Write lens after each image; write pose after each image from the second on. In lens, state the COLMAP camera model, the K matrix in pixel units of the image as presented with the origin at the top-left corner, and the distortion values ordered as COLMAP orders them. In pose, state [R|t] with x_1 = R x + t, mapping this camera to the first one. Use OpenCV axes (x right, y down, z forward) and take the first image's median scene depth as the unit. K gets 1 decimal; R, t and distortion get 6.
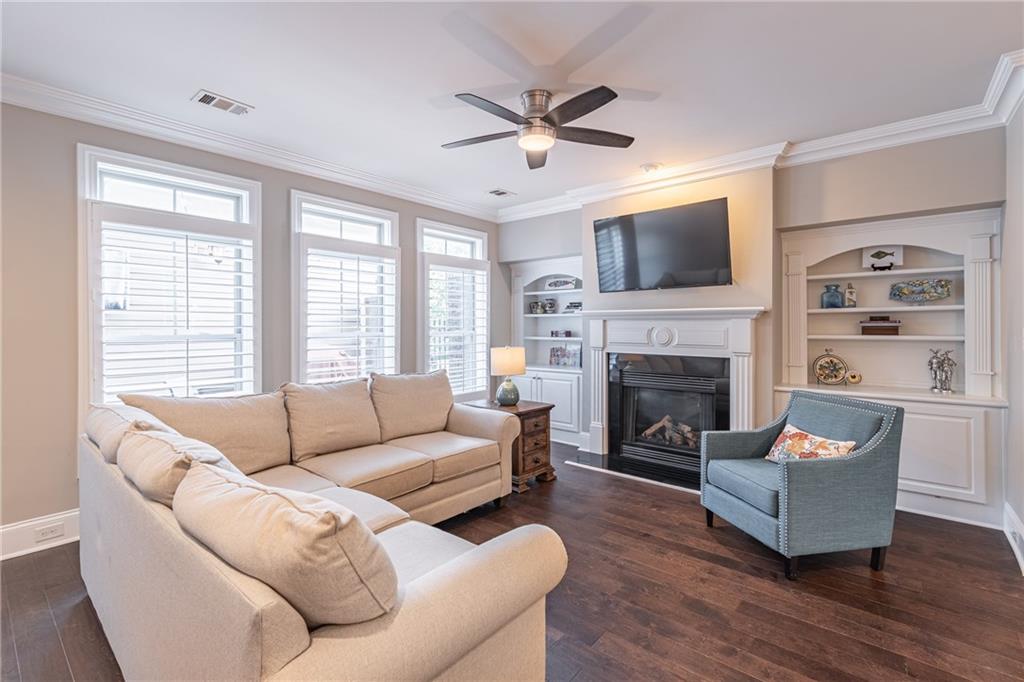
lens RADIAL K [[466.5, 0, 508.4], [0, 466.5, 326.0], [0, 0, 1]] dist [0.001190, -0.000019]
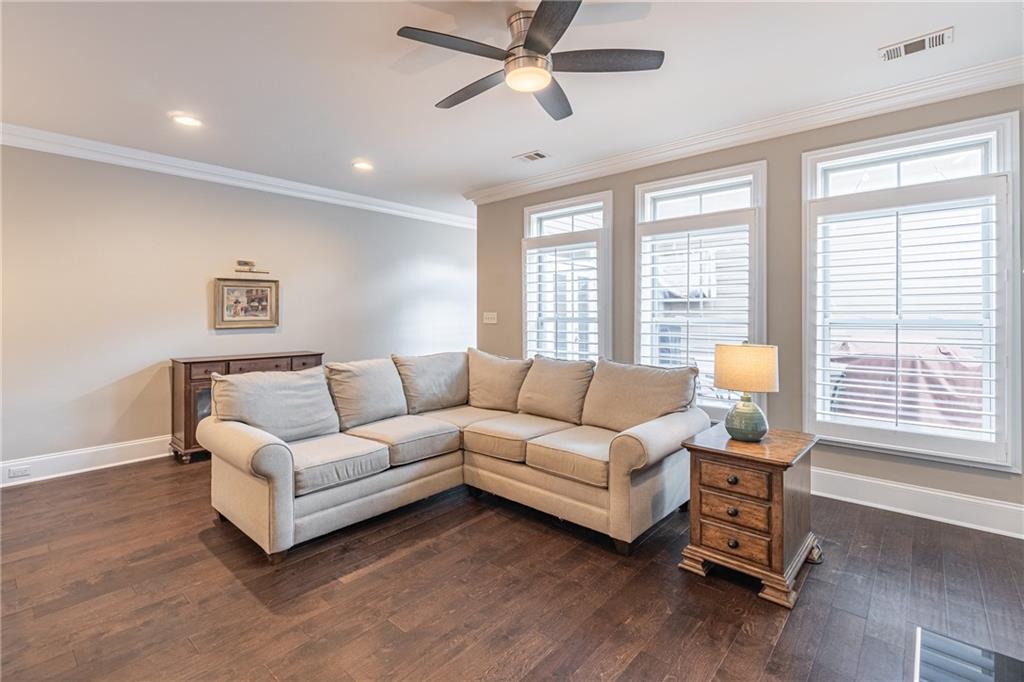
lens RADIAL K [[468.5, 0, 508.3], [0, 468.5, 310.4], [0, 0, 1]] dist [0.002859, 0.000388]
pose [[-0.022067, -0.004750, -0.999745, 0.651975], [0.001678, 0.999987, -0.004789, 0.003780], [0.999755, -0.001783, -0.022059, 0.741359]]
